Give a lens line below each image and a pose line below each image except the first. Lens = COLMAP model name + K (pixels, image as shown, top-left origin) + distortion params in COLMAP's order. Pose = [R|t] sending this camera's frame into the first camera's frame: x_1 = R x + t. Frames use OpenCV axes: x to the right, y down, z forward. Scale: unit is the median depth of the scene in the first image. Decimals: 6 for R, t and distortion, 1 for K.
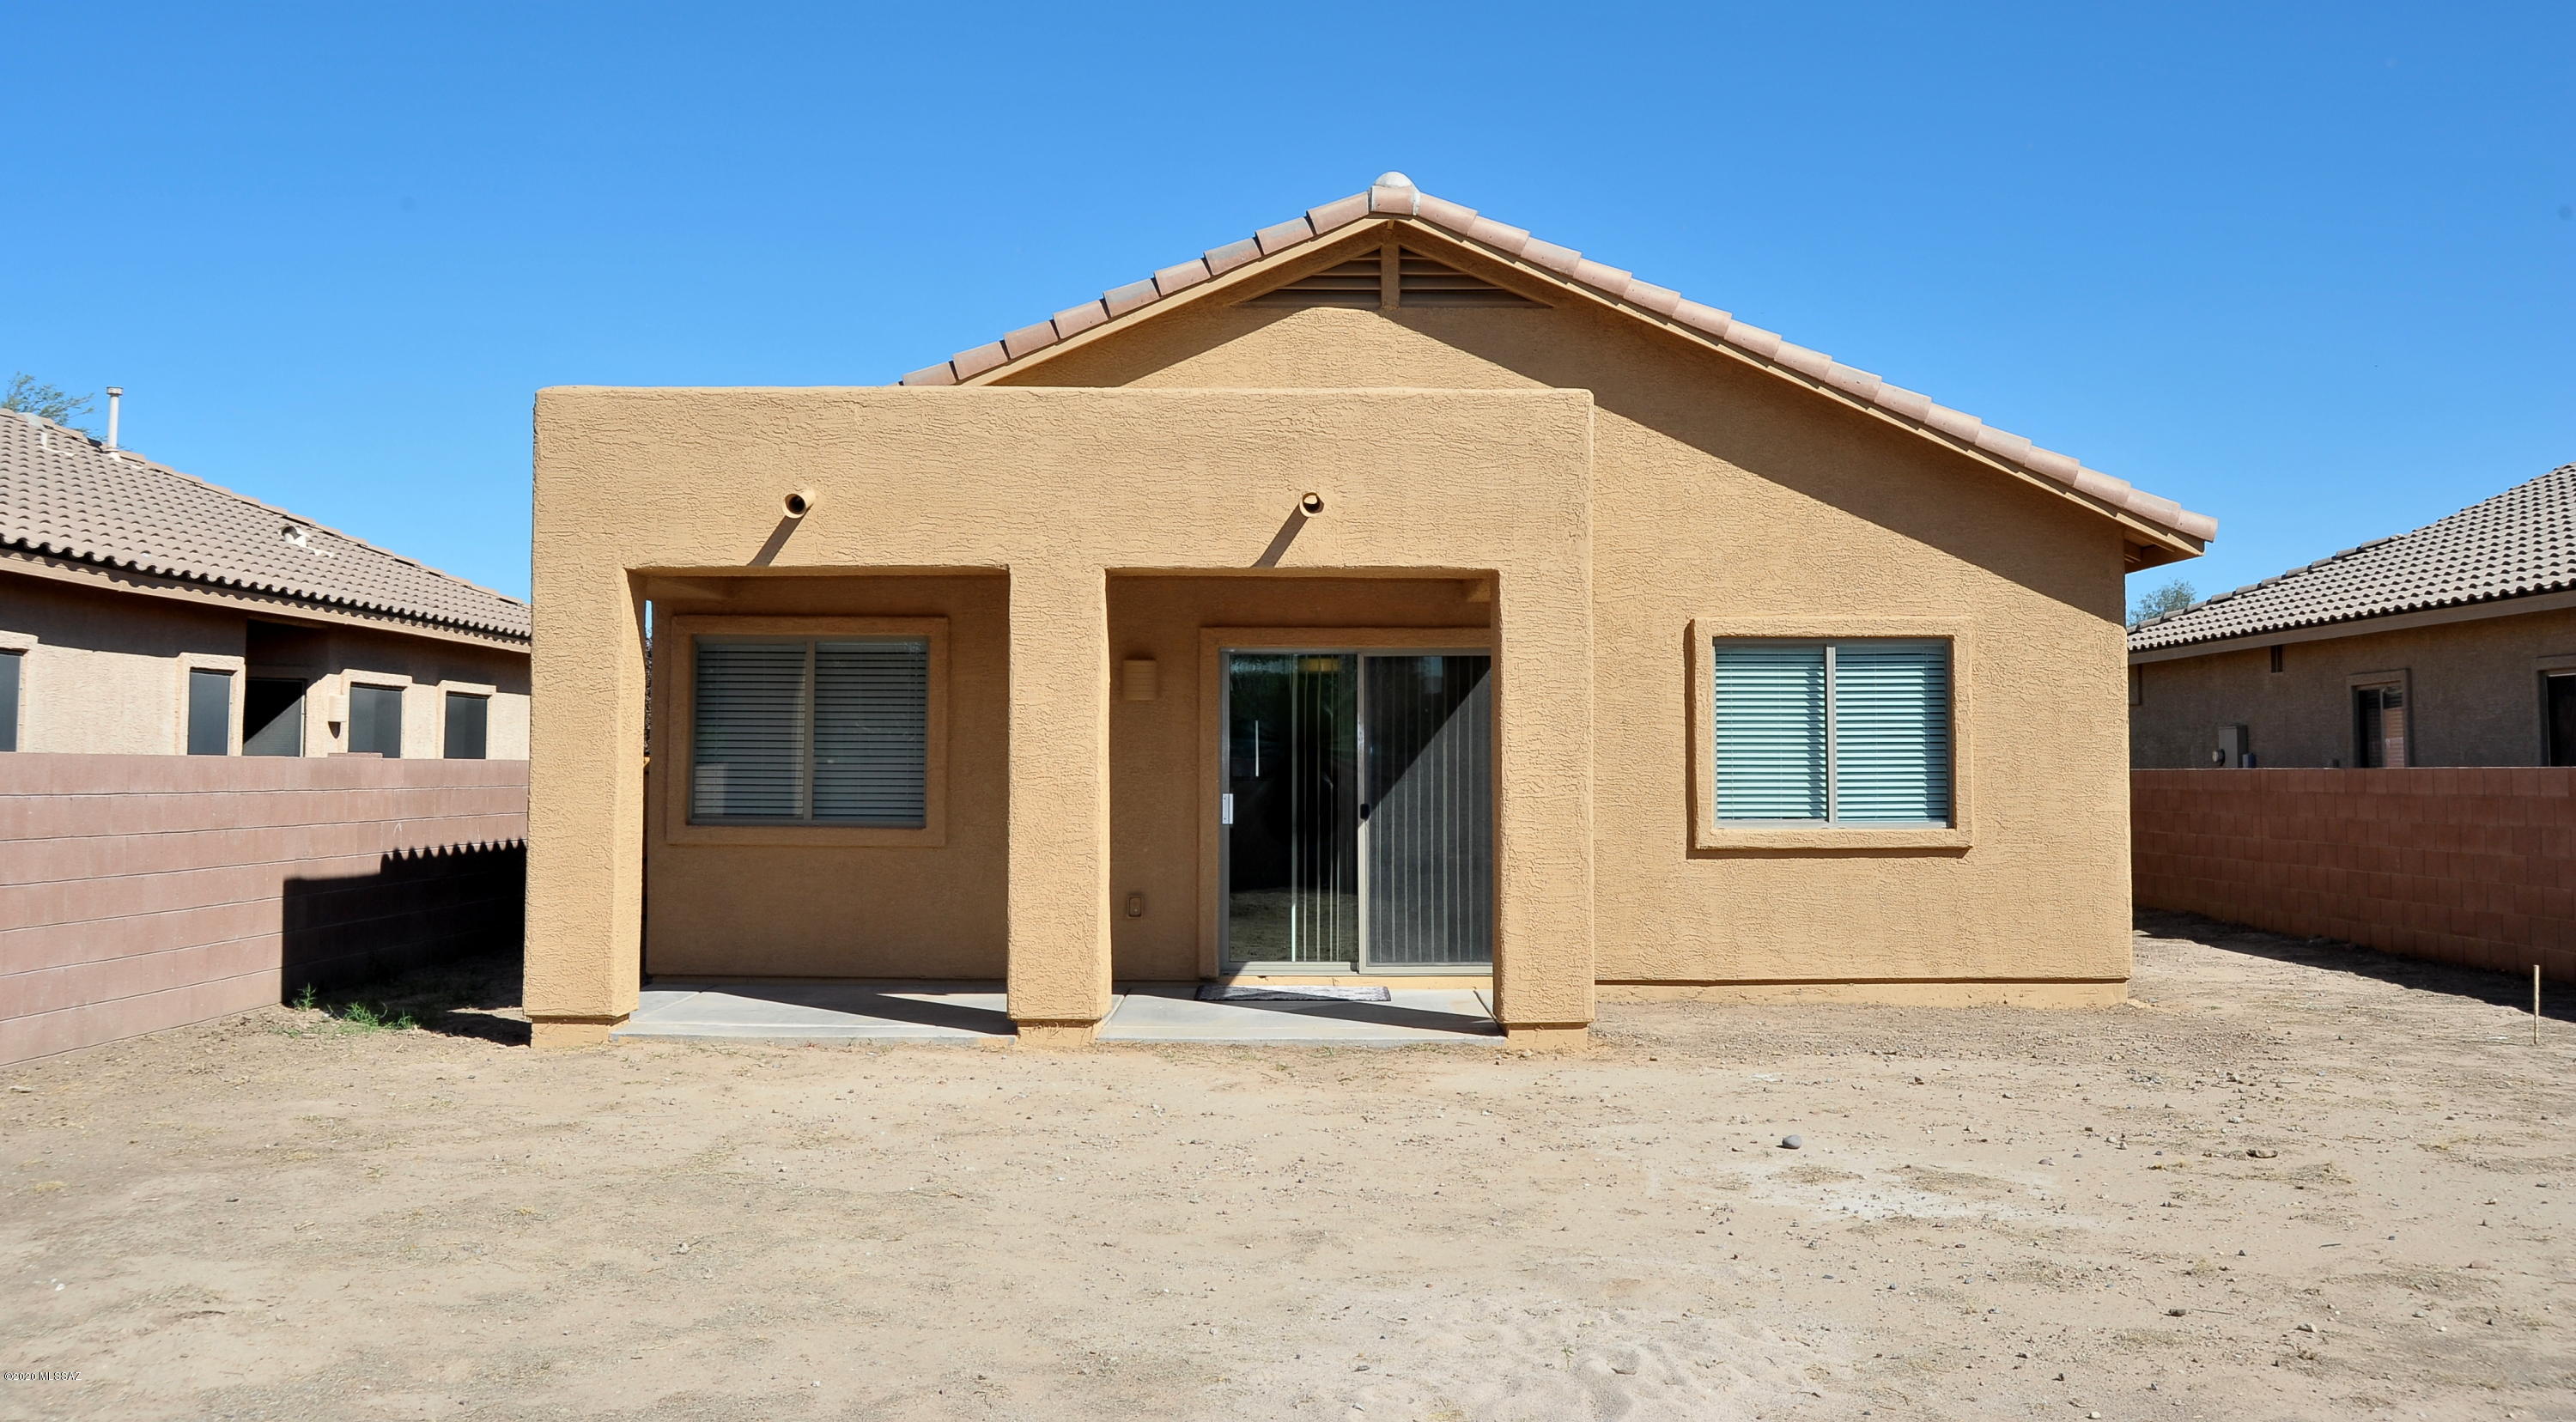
lens RADIAL K [[2420.7, 0, 1287.7], [0, 2420.7, 657.9], [0, 0, 1]] dist [-0.041116, -0.003188]
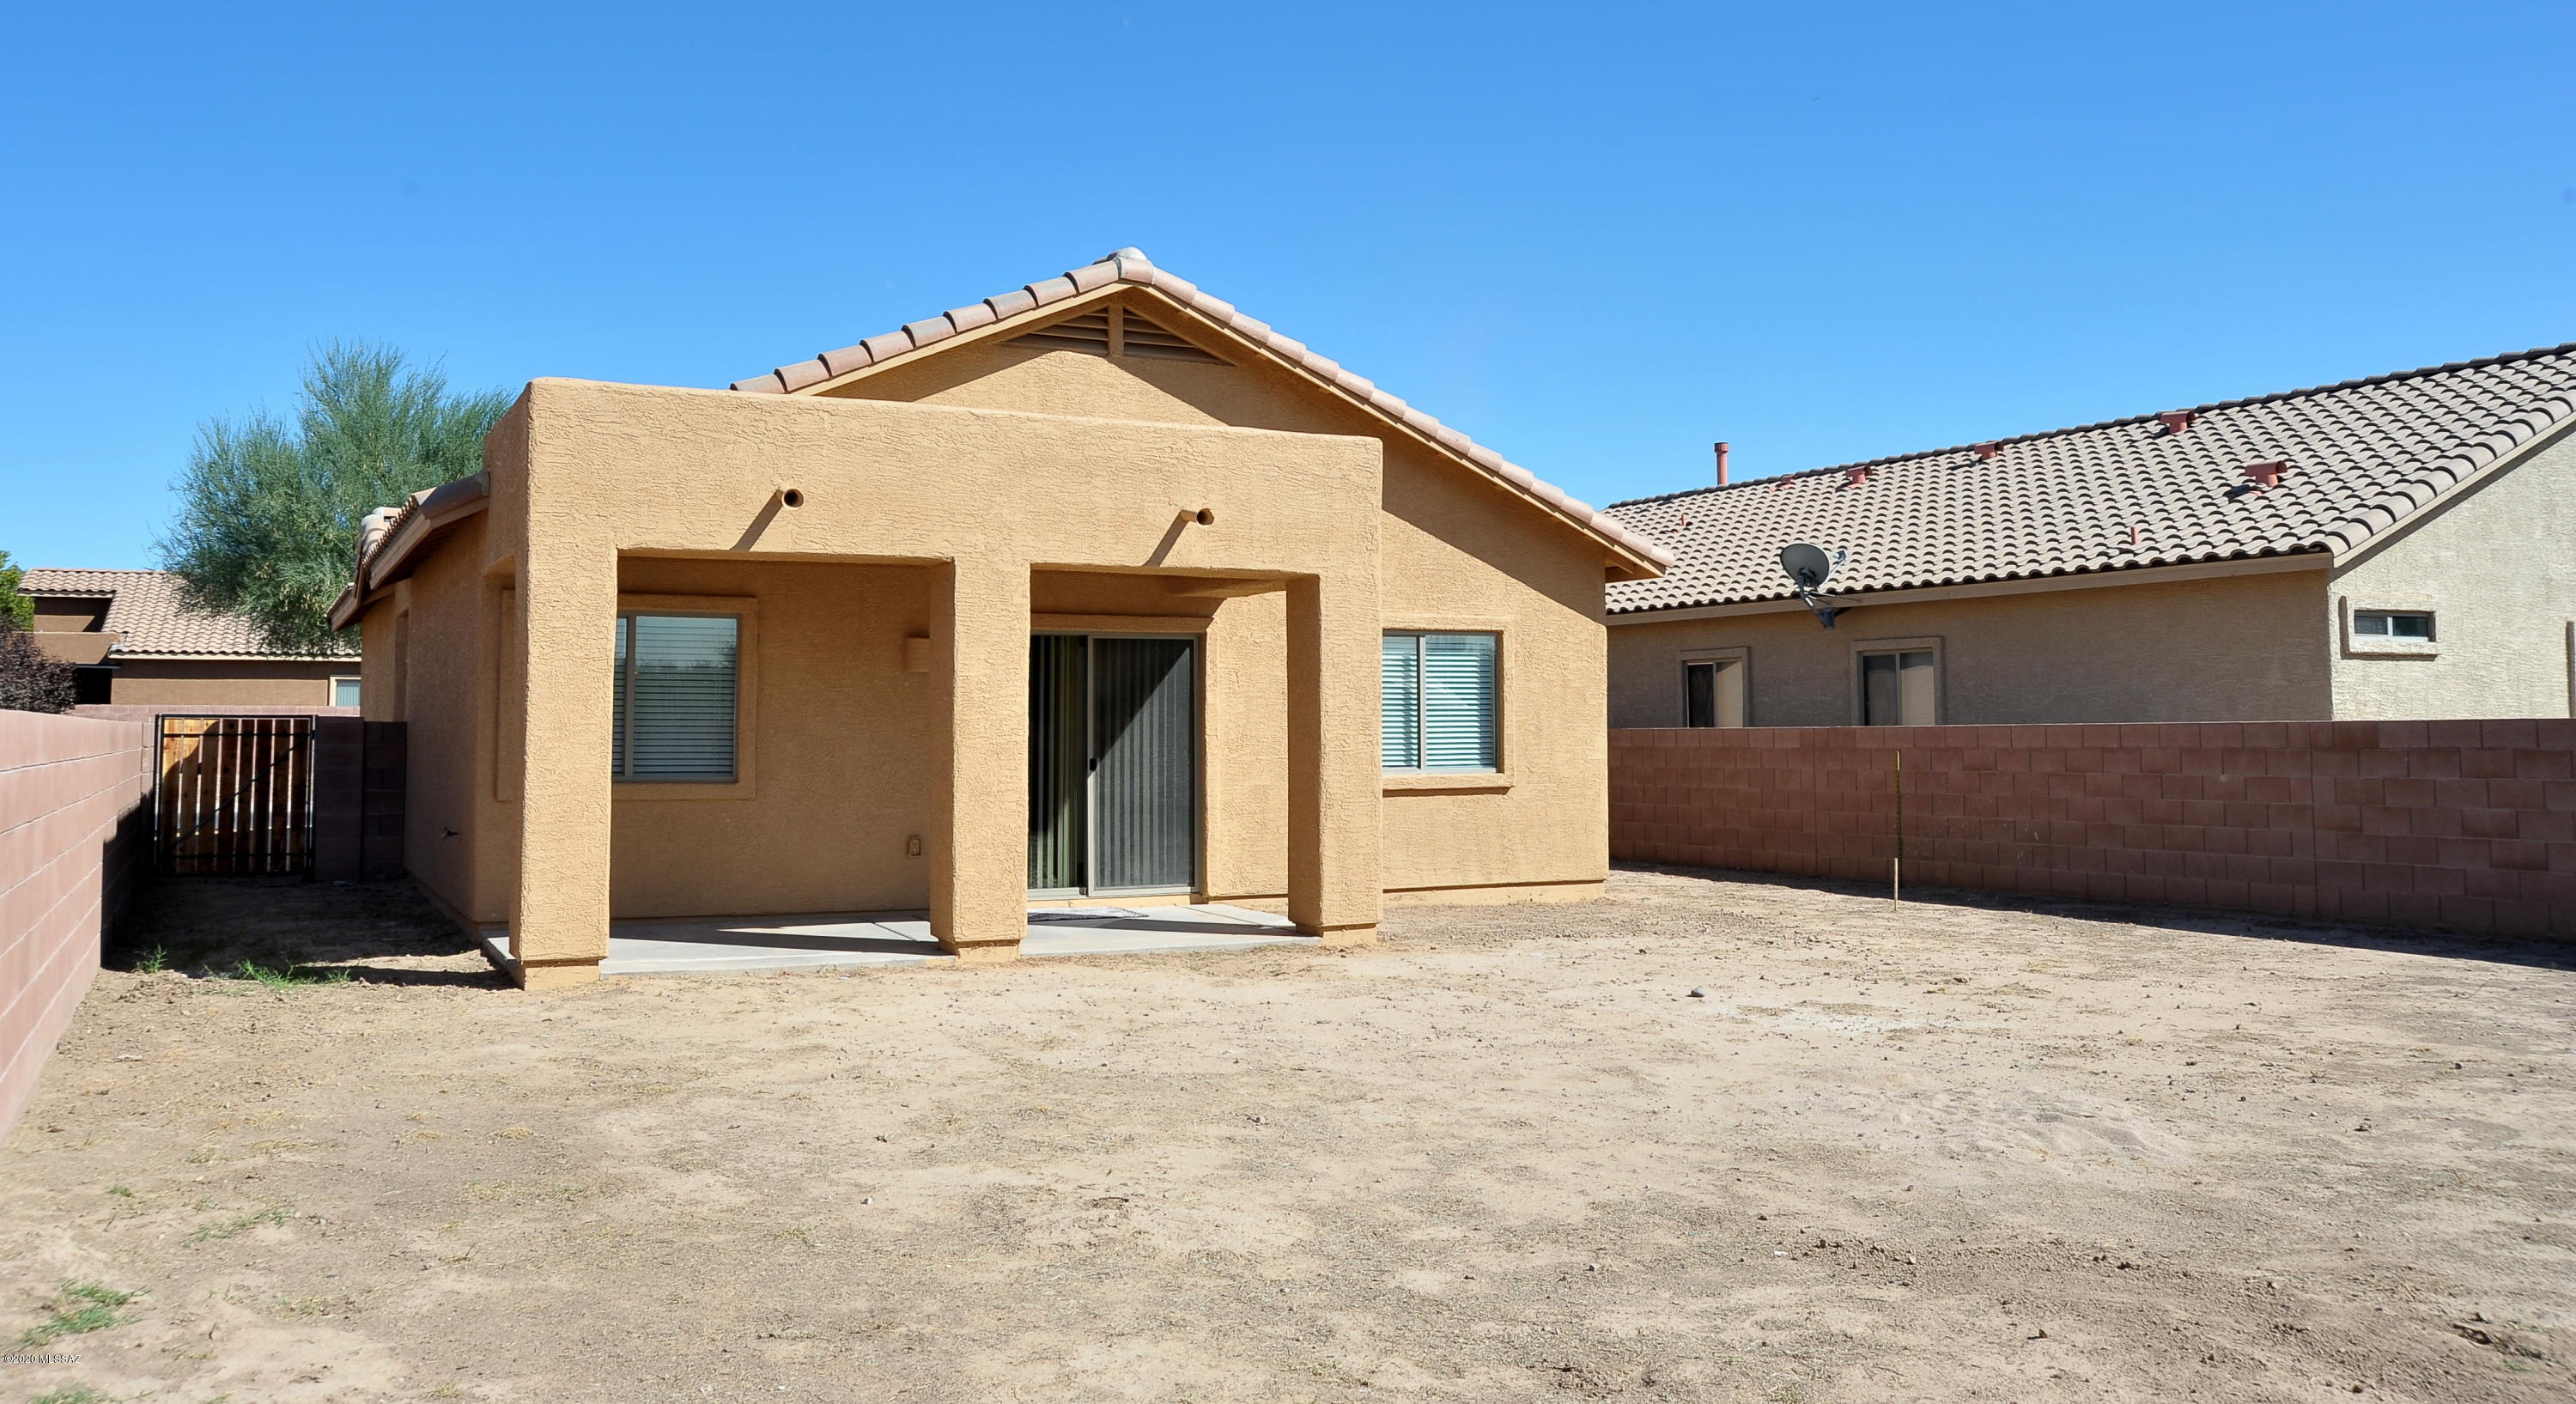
lens RADIAL K [[2059.5, 0, 1286.3], [0, 2059.5, 619.3], [0, 0, 1]] dist [-0.065220, 0.001115]
pose [[0.888937, 0.021639, 0.457519, -0.363713], [-0.017585, 0.999759, -0.013118, 0.001763], [-0.457693, 0.003616, 0.889103, 0.028499]]
